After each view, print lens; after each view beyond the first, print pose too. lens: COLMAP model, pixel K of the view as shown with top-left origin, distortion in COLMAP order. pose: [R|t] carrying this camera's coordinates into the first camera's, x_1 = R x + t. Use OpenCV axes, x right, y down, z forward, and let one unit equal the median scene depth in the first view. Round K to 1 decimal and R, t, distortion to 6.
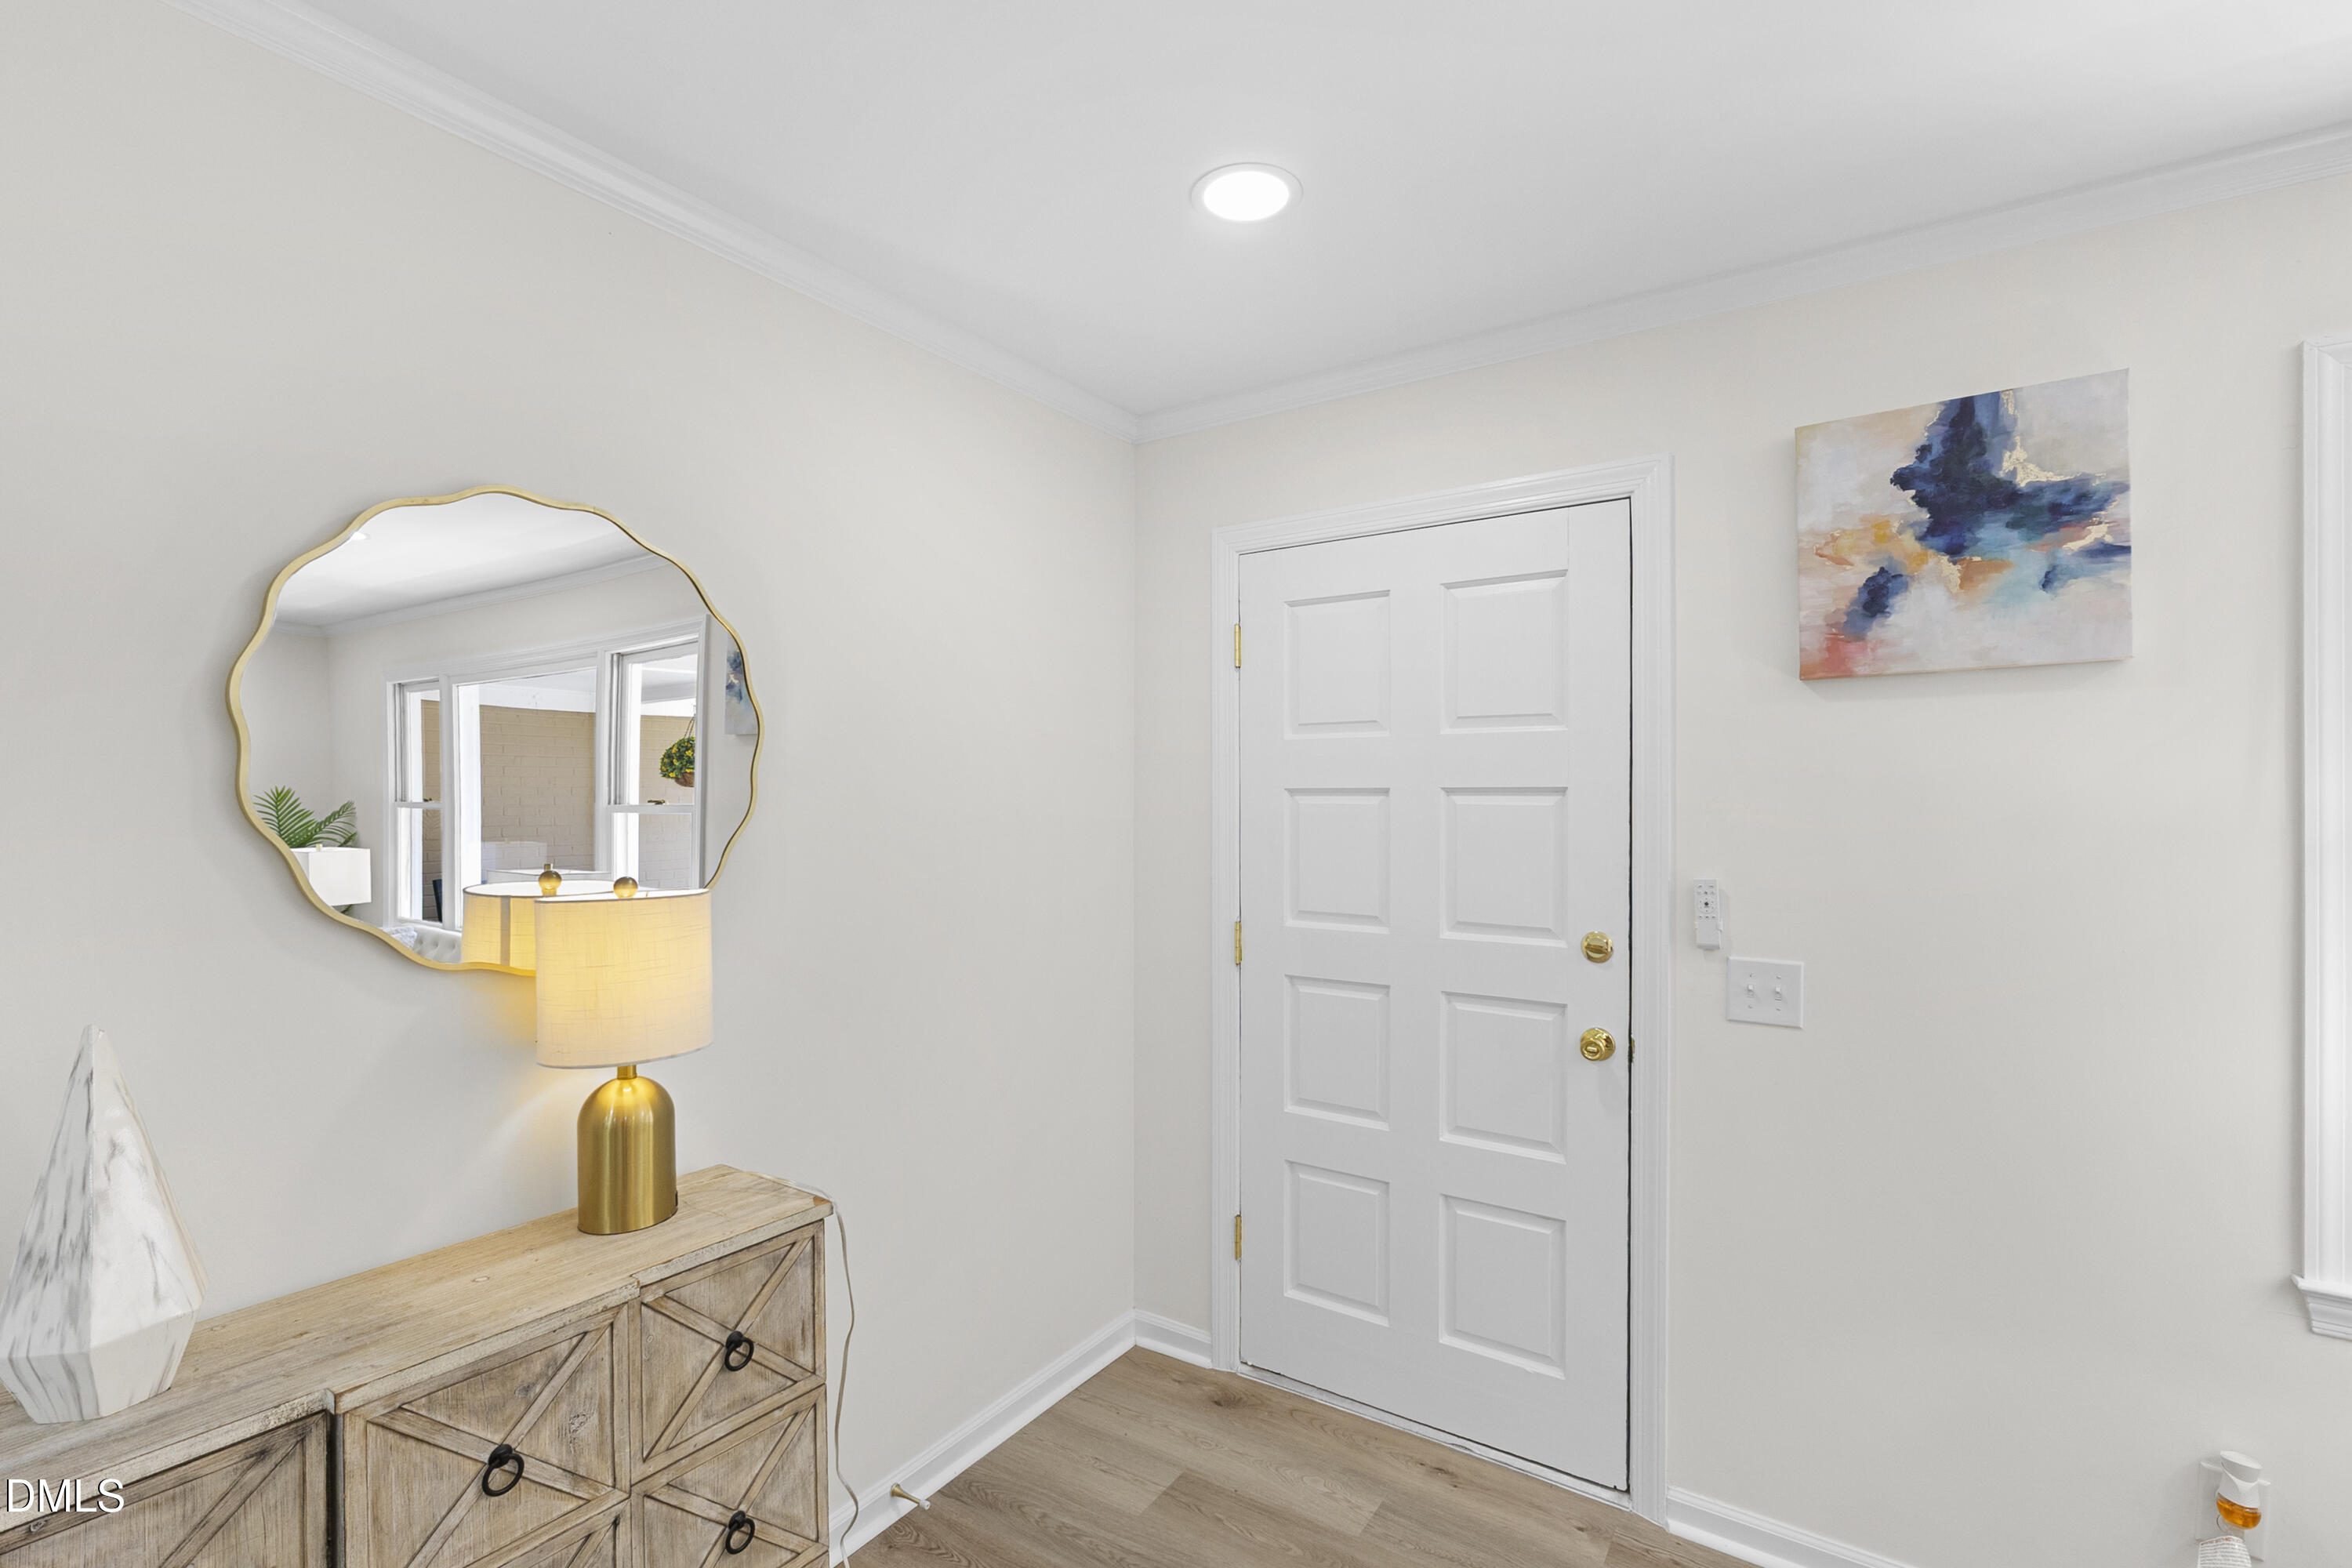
lens RADIAL K [[1037.2, 0, 1185.2], [0, 1037.2, 798.5], [0, 0, 1]] dist [-0.006647, -0.000185]
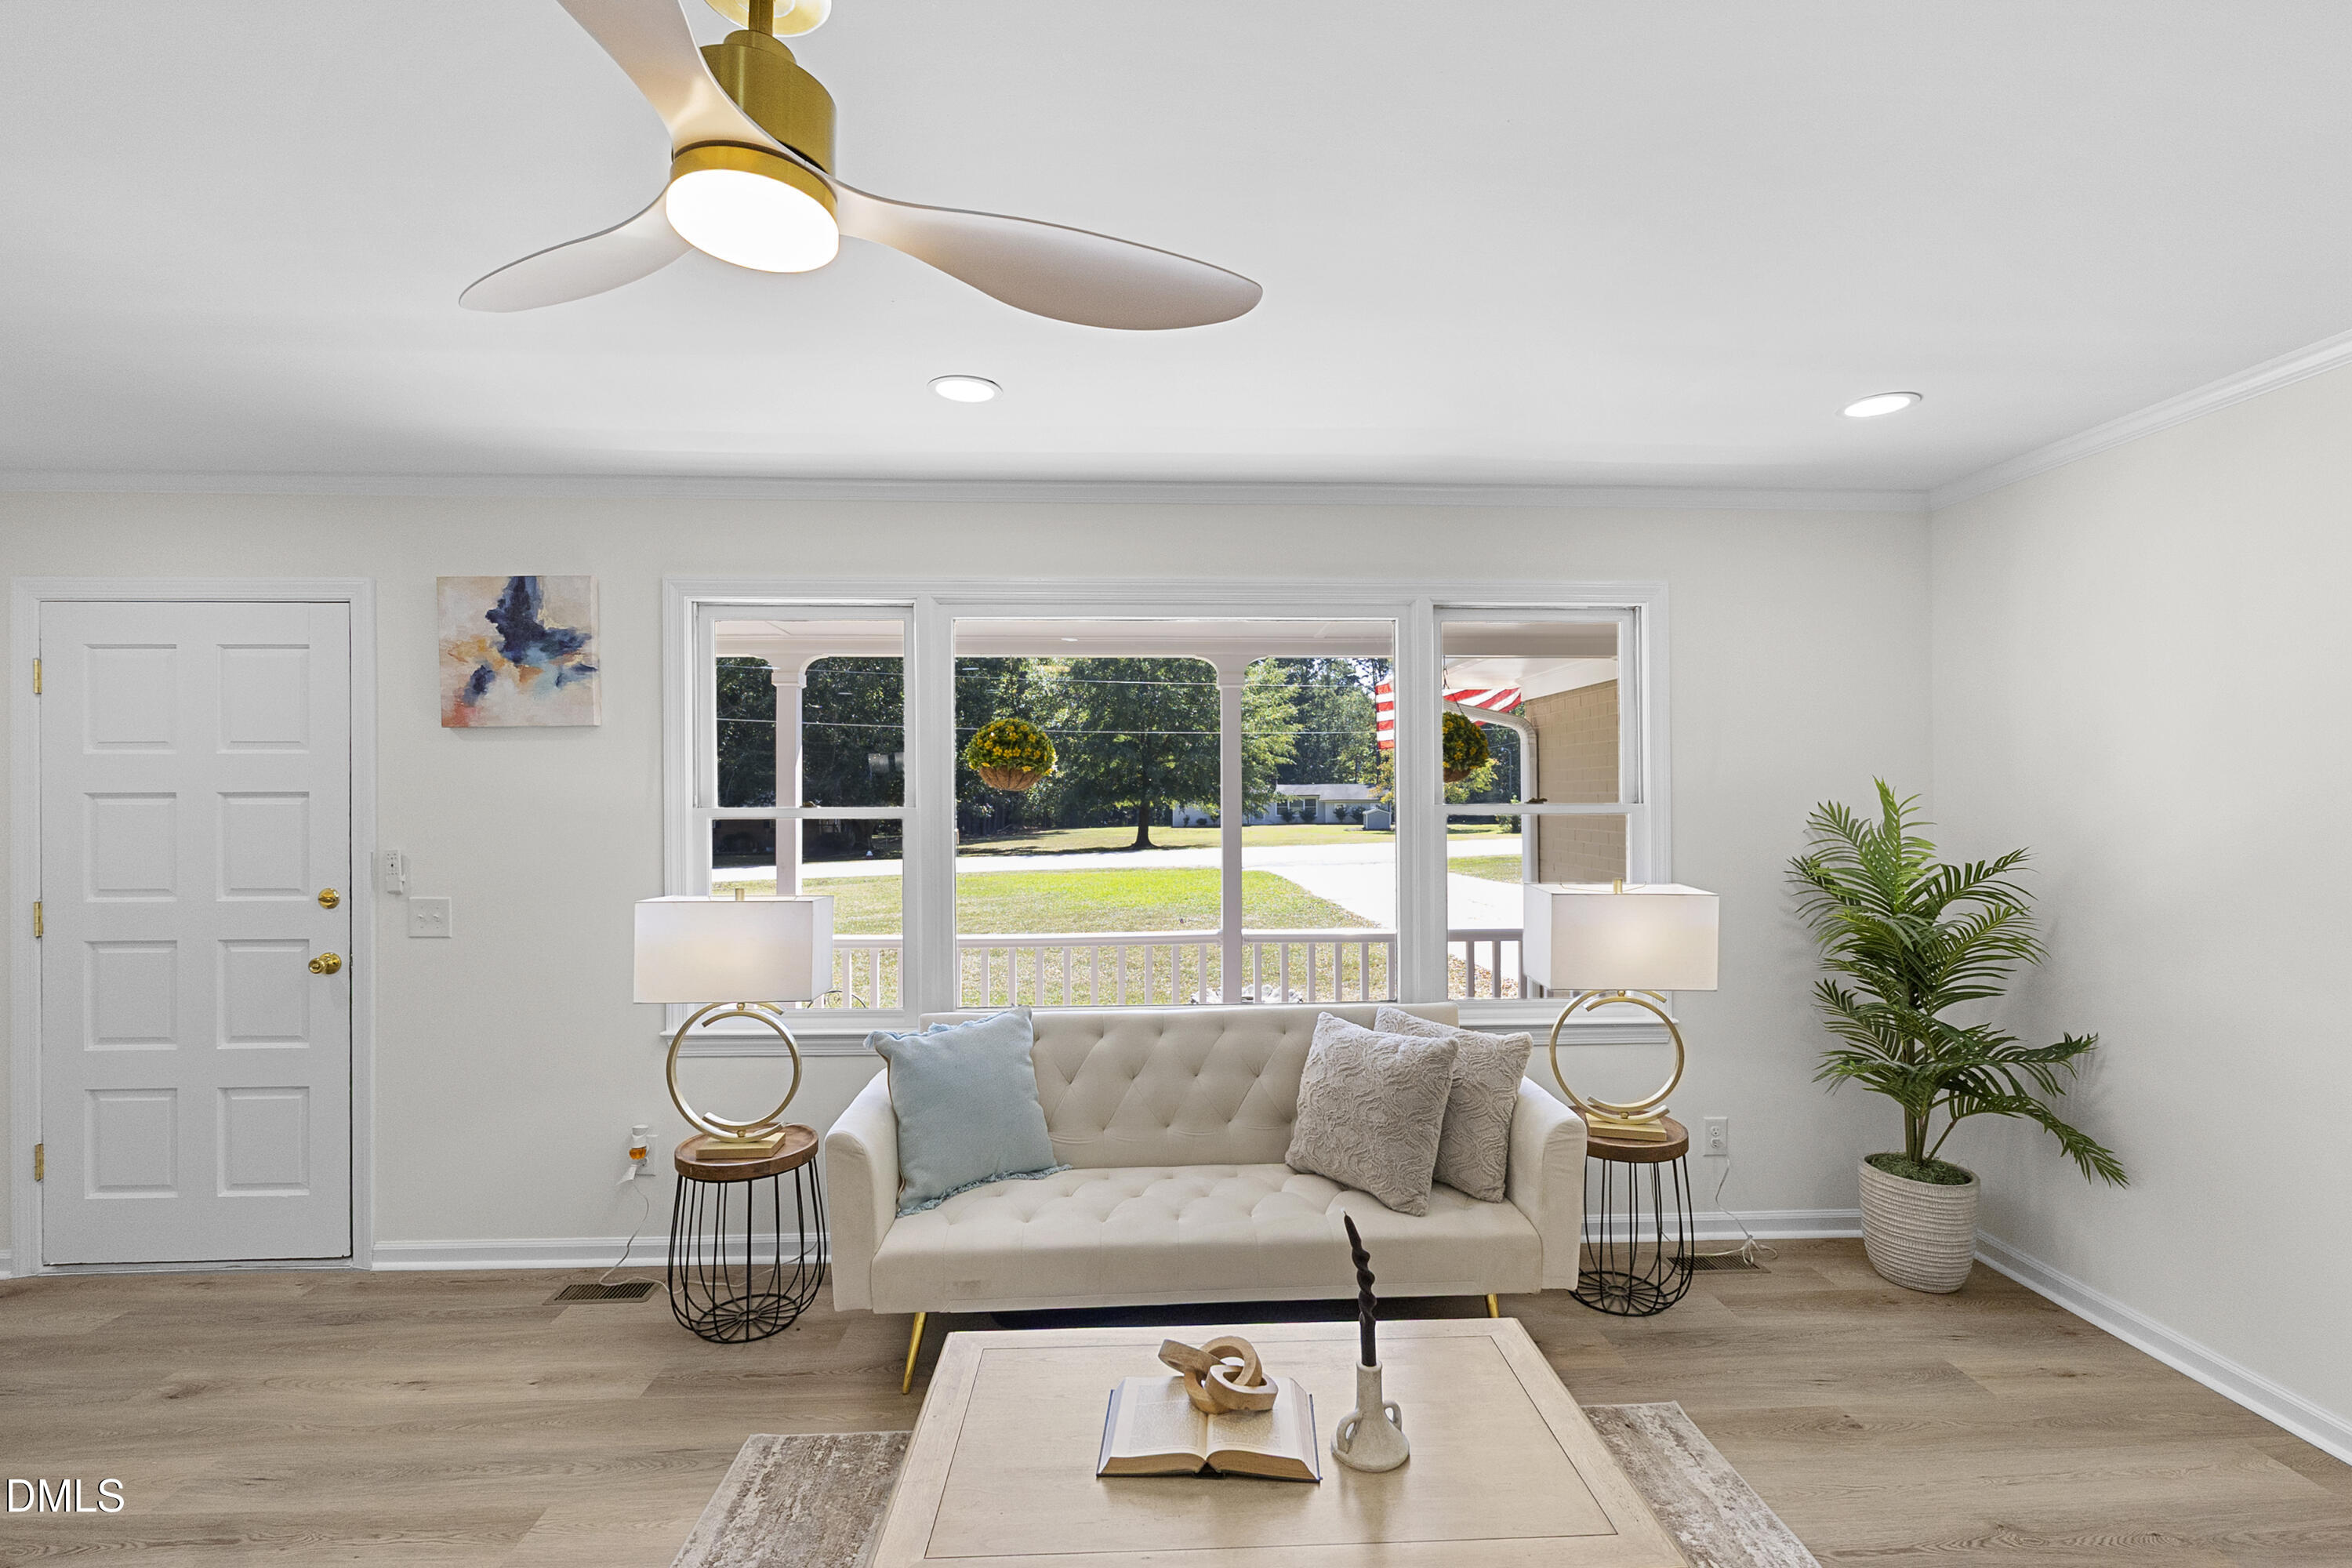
lens RADIAL K [[1037.2, 0, 1180.7], [0, 1037.2, 787.3], [0, 0, 1]] dist [-0.006647, -0.000185]
pose [[0.803651, -0.000083, 0.595100, 0.581410], [0.005791, 0.999954, -0.007680, 0.001468], [-0.595072, 0.009619, 0.803615, -1.090051]]
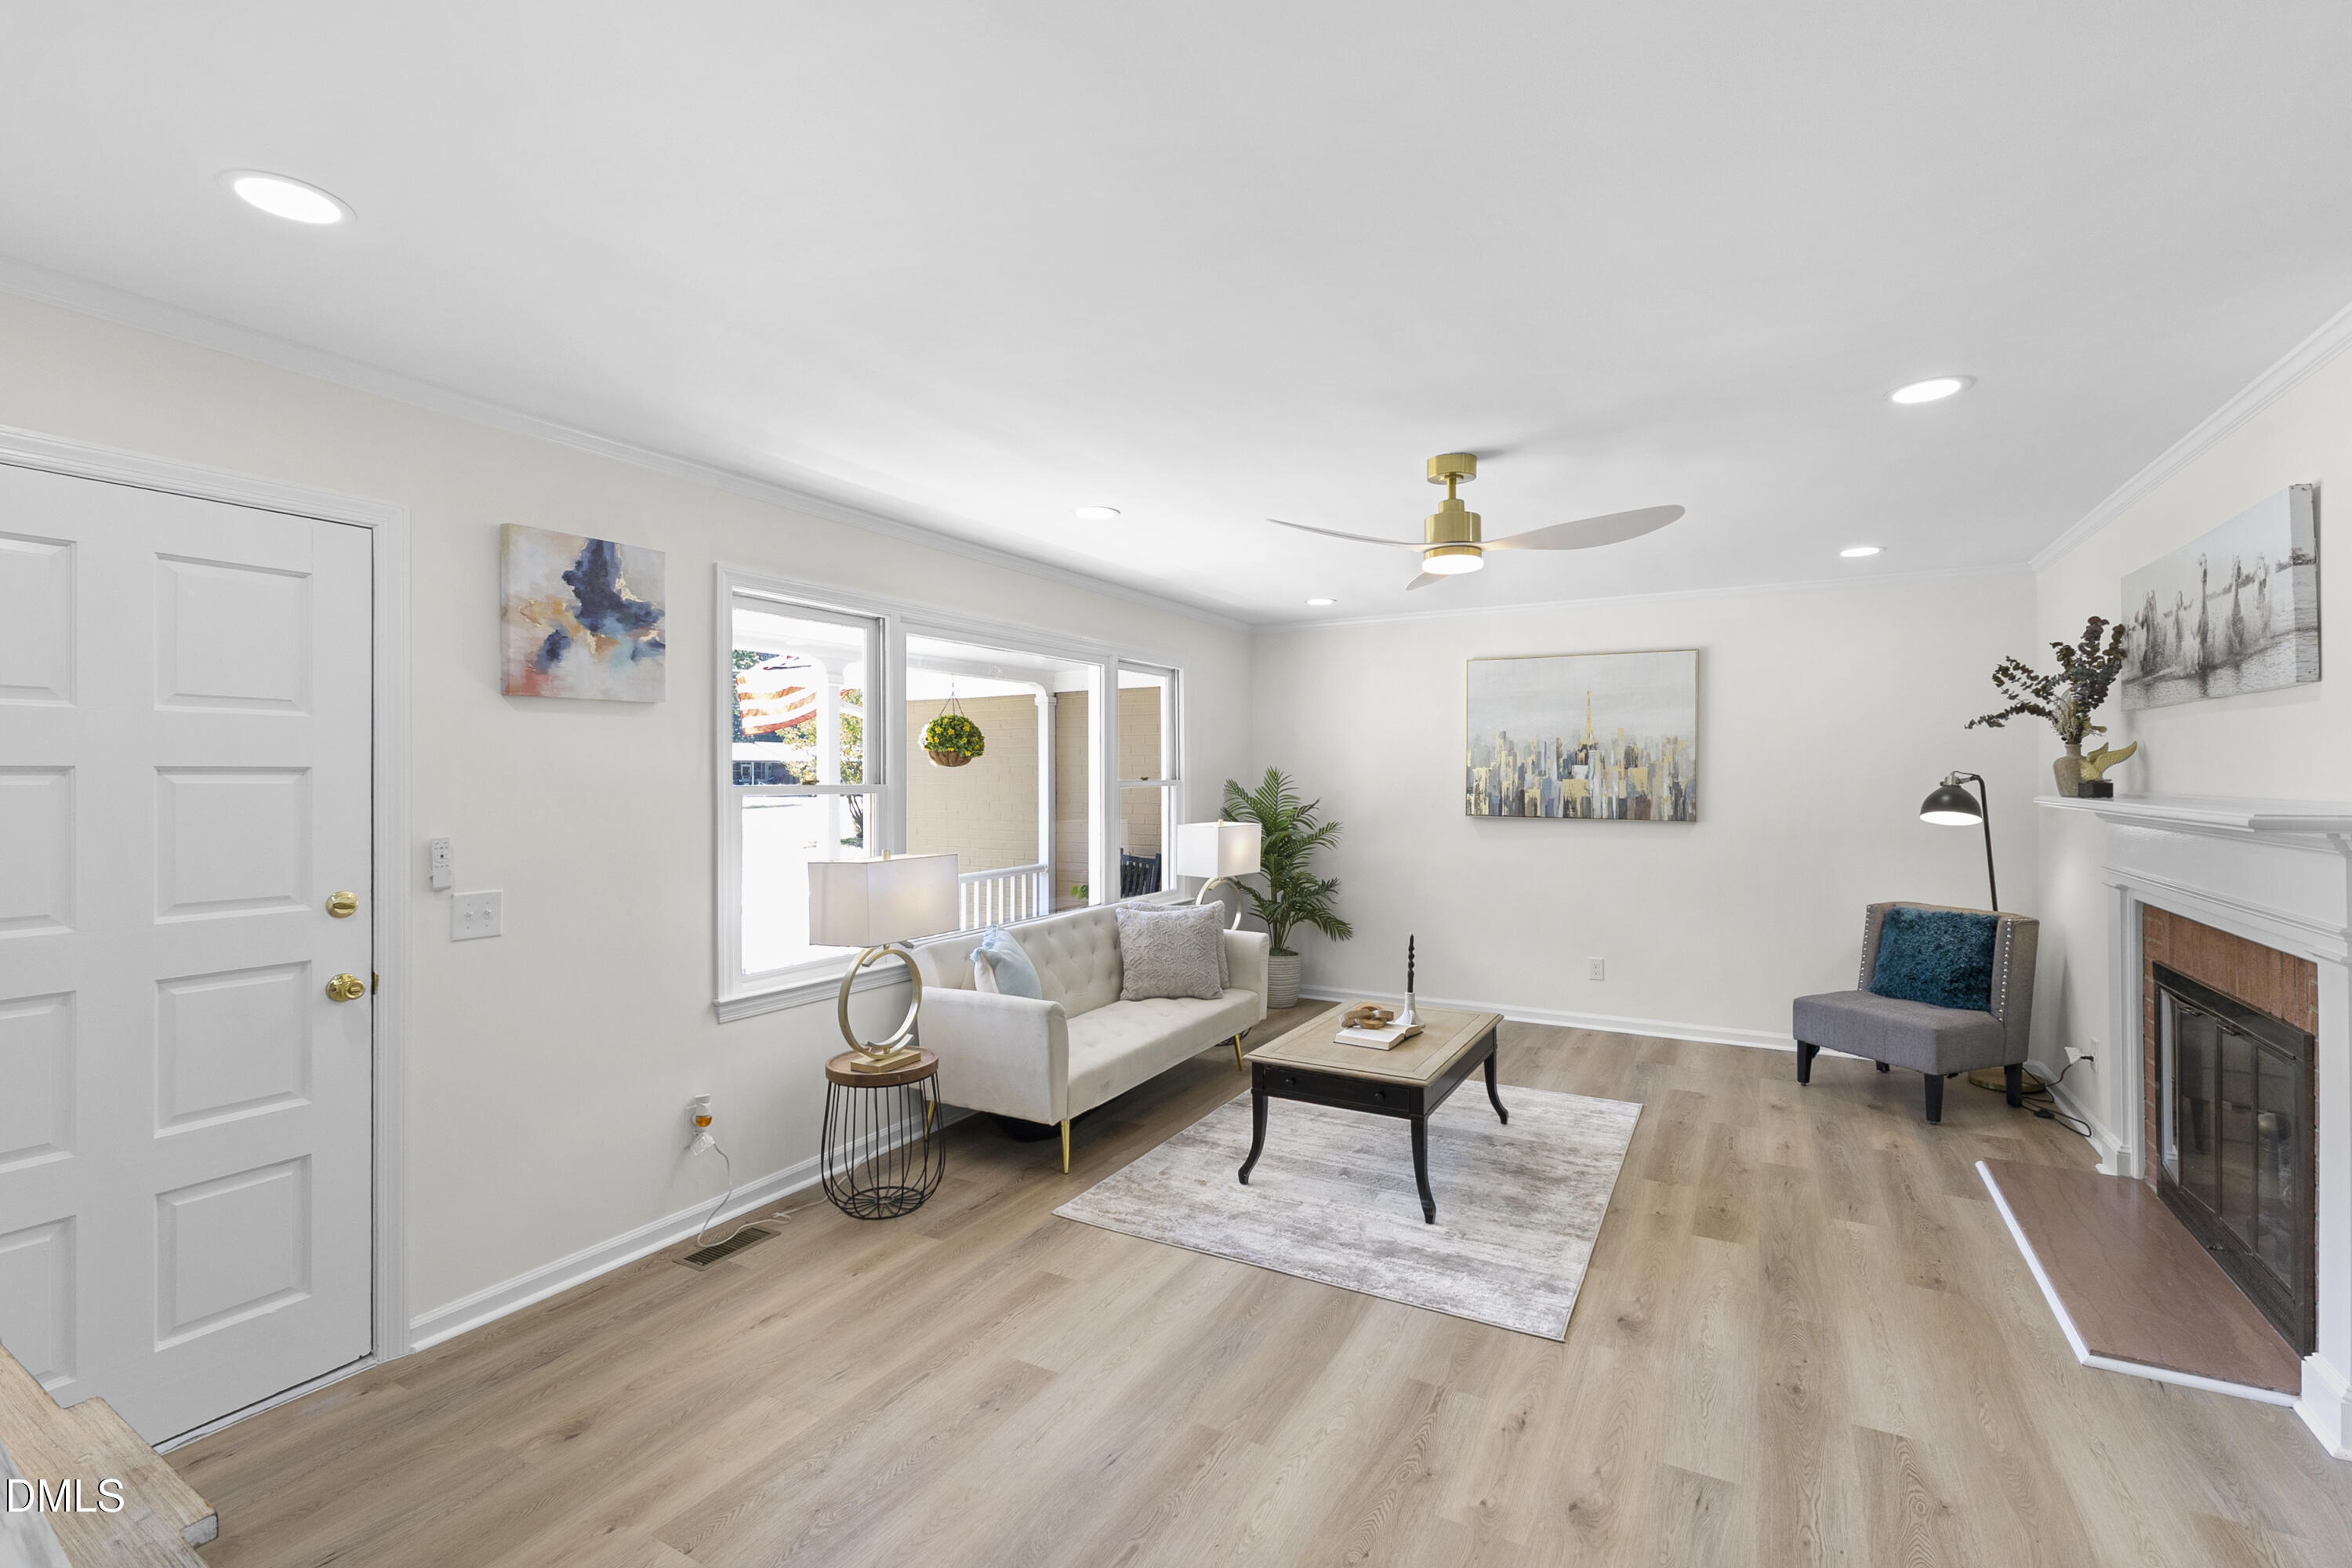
lens RADIAL K [[1037.2, 0, 1179.5], [0, 1037.2, 769.8], [0, 0, 1]] dist [-0.006647, -0.000185]
pose [[-0.077597, 0.003683, 0.996978, -0.972466], [0.005193, 0.999981, -0.003290, 0.000557], [-0.996971, 0.004922, -0.077615, 0.173923]]
